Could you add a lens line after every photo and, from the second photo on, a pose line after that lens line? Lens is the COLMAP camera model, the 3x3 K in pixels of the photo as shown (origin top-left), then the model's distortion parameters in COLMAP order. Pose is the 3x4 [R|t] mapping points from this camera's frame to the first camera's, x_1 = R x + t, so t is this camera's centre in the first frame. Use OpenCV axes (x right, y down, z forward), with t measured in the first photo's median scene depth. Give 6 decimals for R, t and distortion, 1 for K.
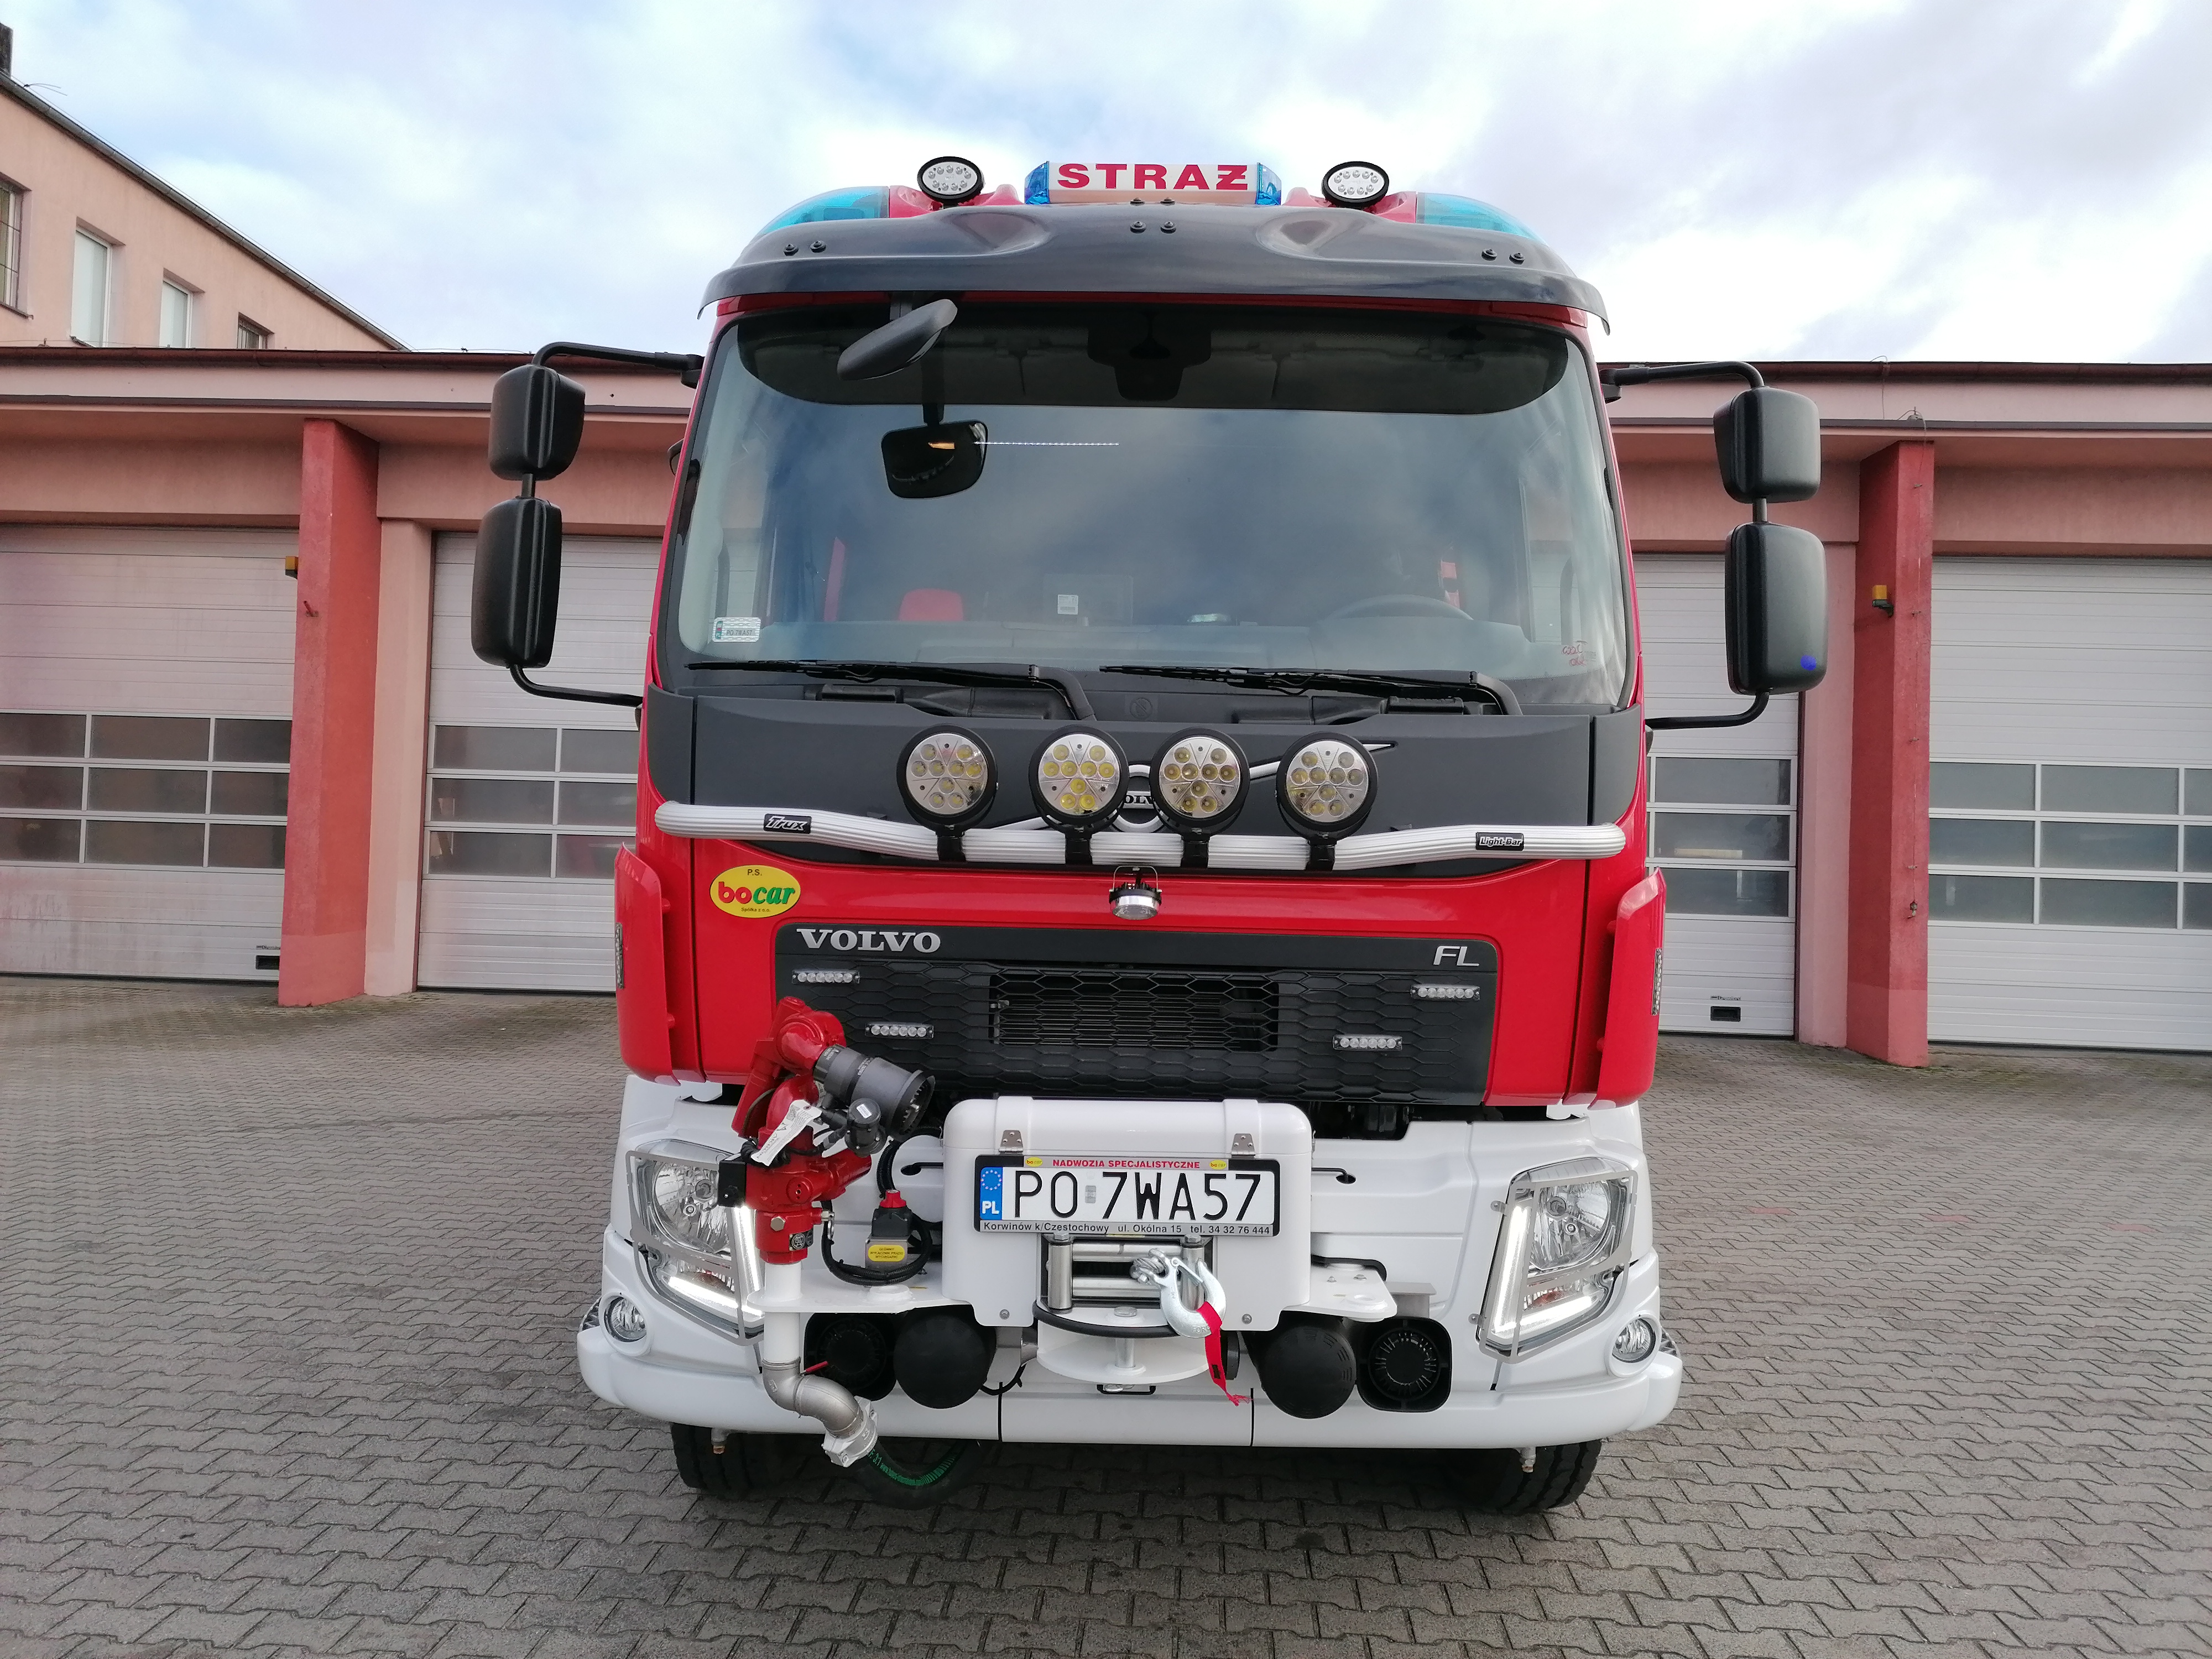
lens RADIAL K [[1639.9, 0, 1106.0], [0, 1639.9, 829.5], [0, 0, 1]] dist [0.094889, -0.093600]
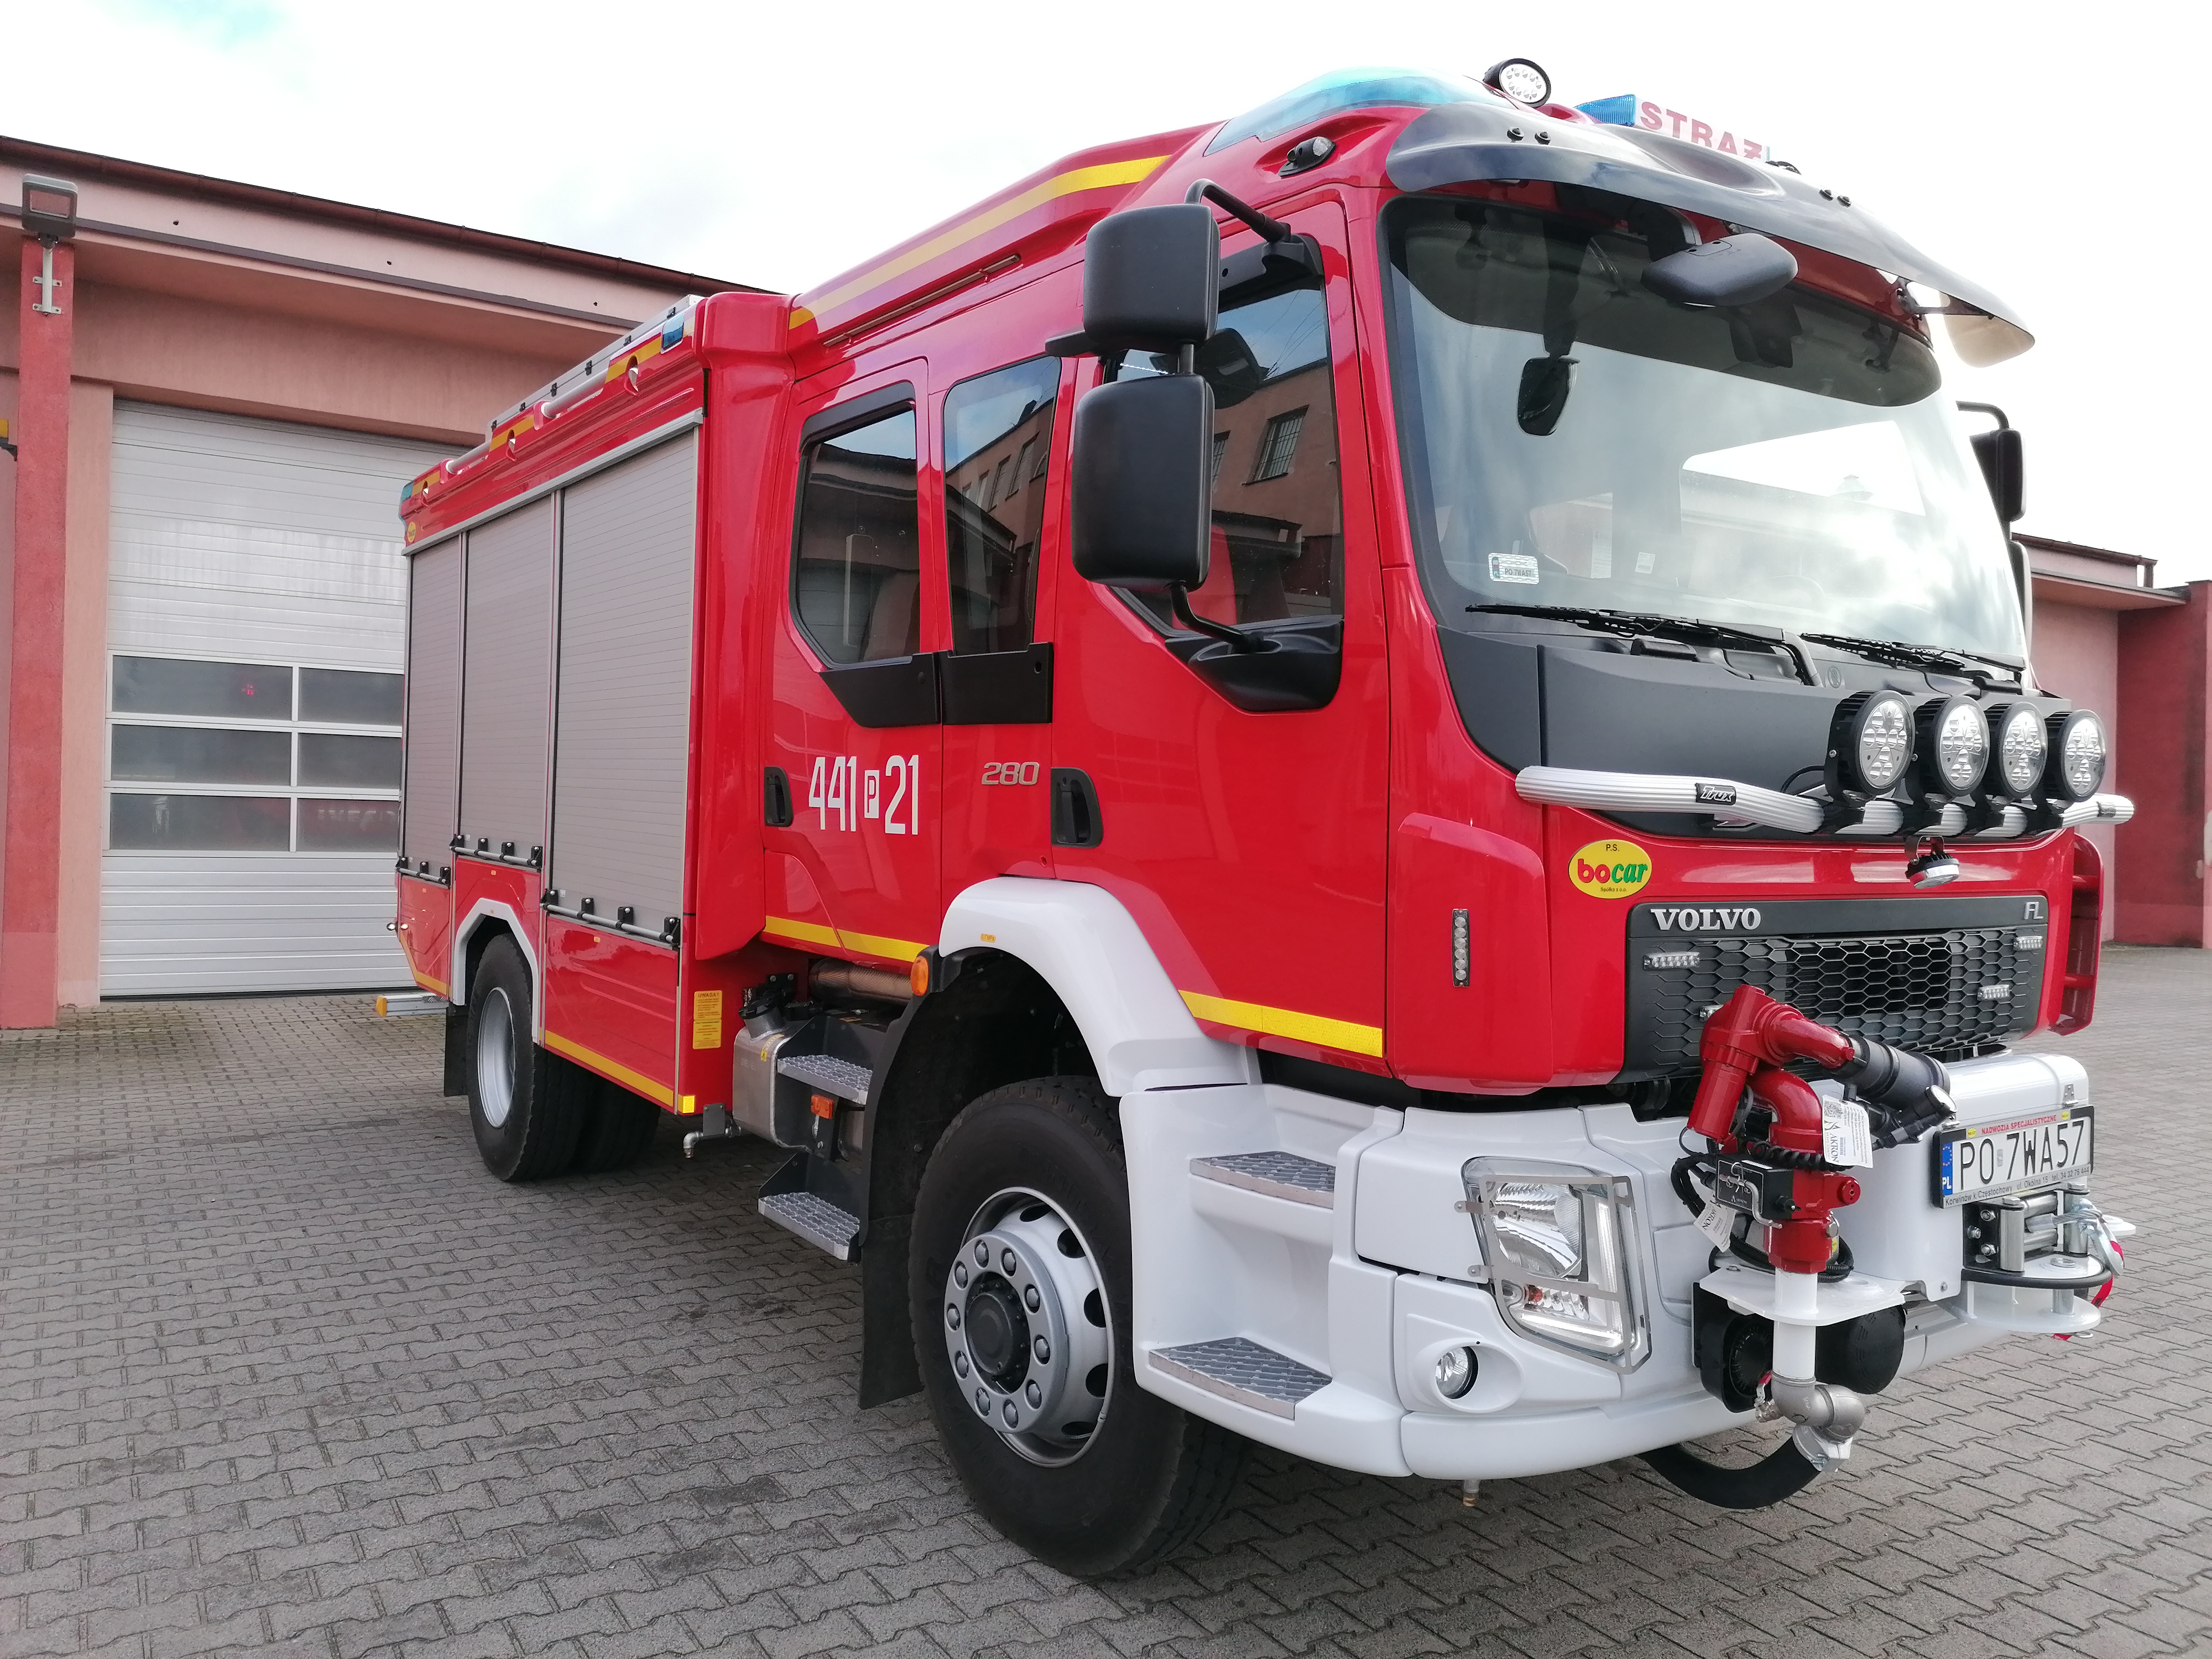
lens RADIAL K [[1639.9, 0, 1106.0], [0, 1639.9, 829.5], [0, 0, 1]] dist [0.094889, -0.093600]
pose [[0.815026, -0.011730, 0.579306, -0.886695], [-0.009214, 0.999406, 0.033199, -0.010126], [-0.579352, -0.032395, 0.814434, 0.400361]]
